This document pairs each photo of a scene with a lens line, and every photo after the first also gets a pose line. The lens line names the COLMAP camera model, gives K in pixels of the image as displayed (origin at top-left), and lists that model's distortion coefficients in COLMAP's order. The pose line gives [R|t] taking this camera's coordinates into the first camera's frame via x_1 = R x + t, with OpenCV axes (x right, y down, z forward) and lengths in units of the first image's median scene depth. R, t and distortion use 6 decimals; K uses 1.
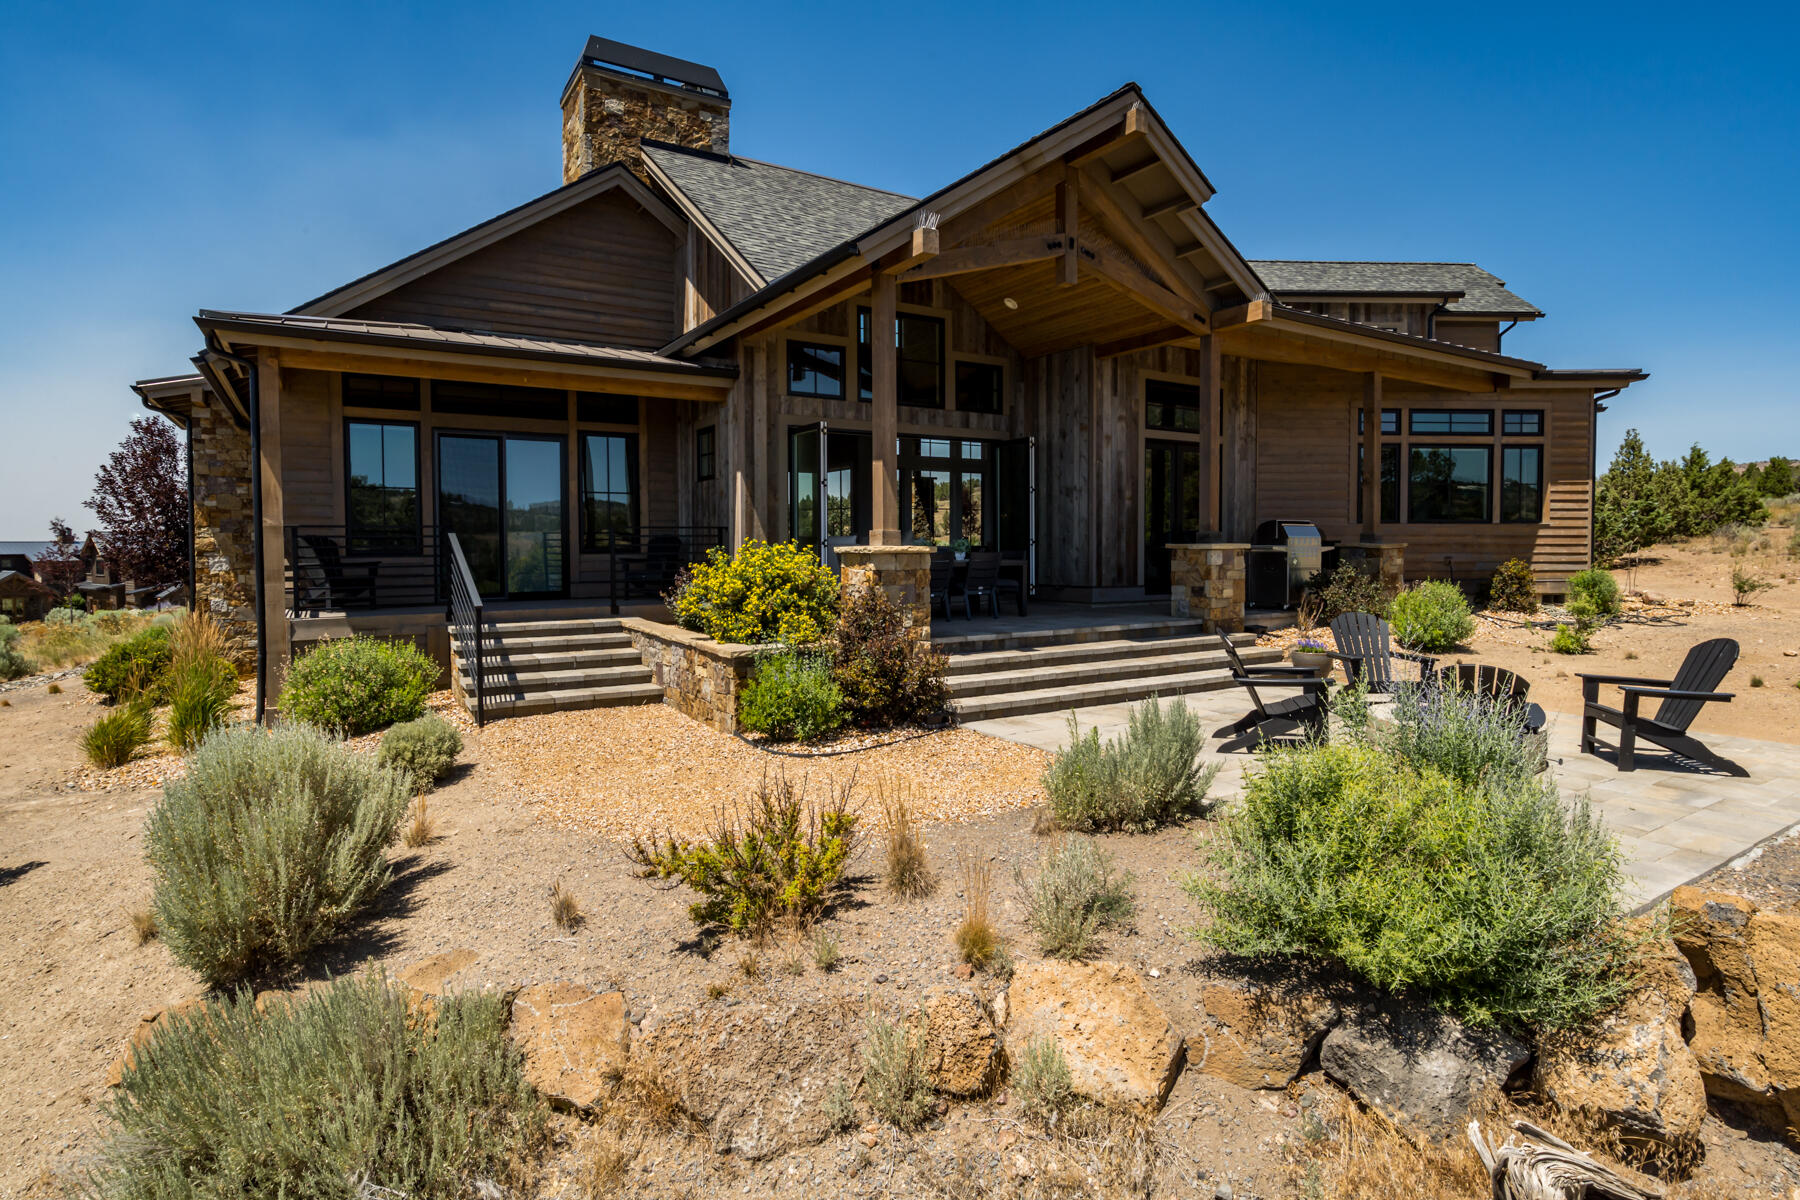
lens RADIAL K [[920.6, 0, 853.1], [0, 920.6, 559.7], [0, 0, 1]] dist [-0.020546, 0.012349]
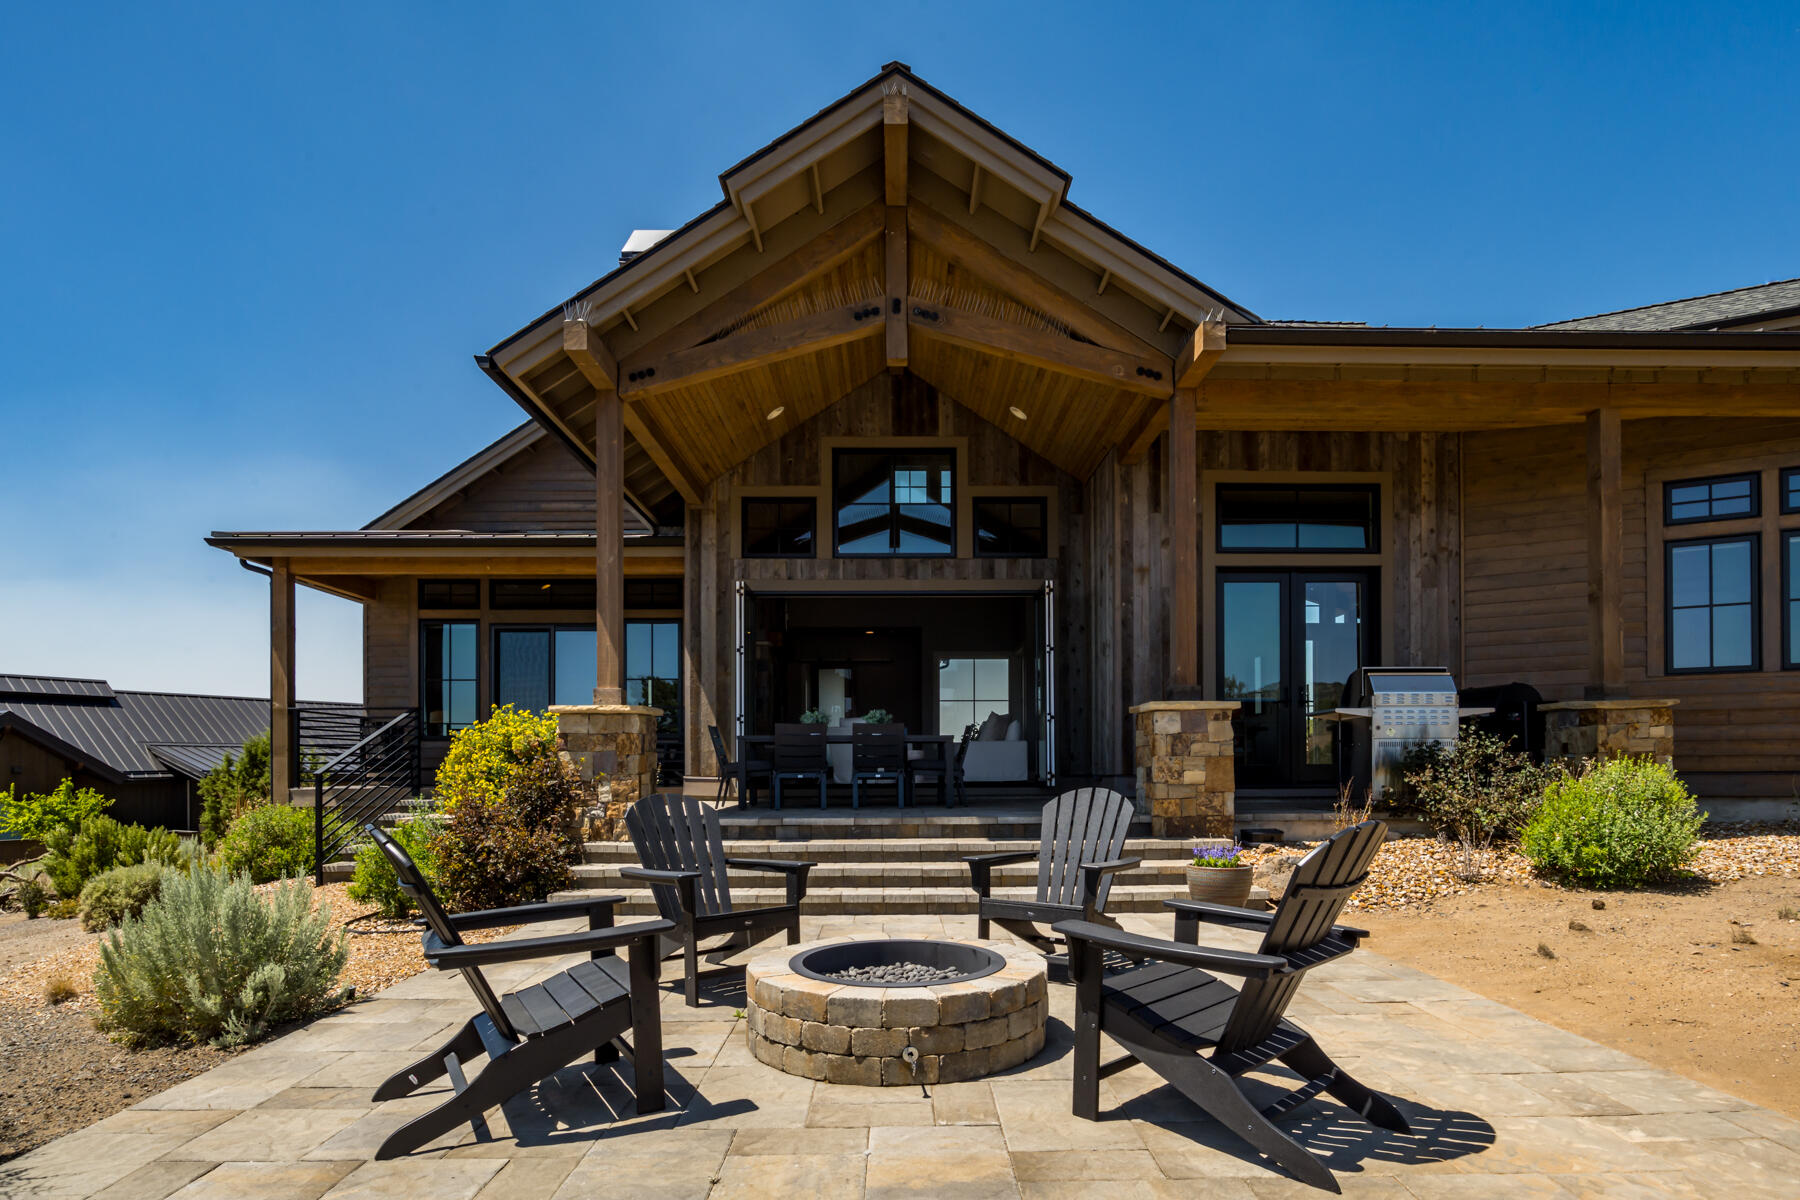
lens RADIAL K [[920.6, 0, 863.1], [0, 920.6, 751.6], [0, 0, 1]] dist [-0.020546, 0.012349]
pose [[0.863912, -0.005862, -0.503609, 0.492215], [-0.007460, 0.999674, -0.024433, 0.033317], [0.503587, 0.024865, 0.863586, 0.286472]]
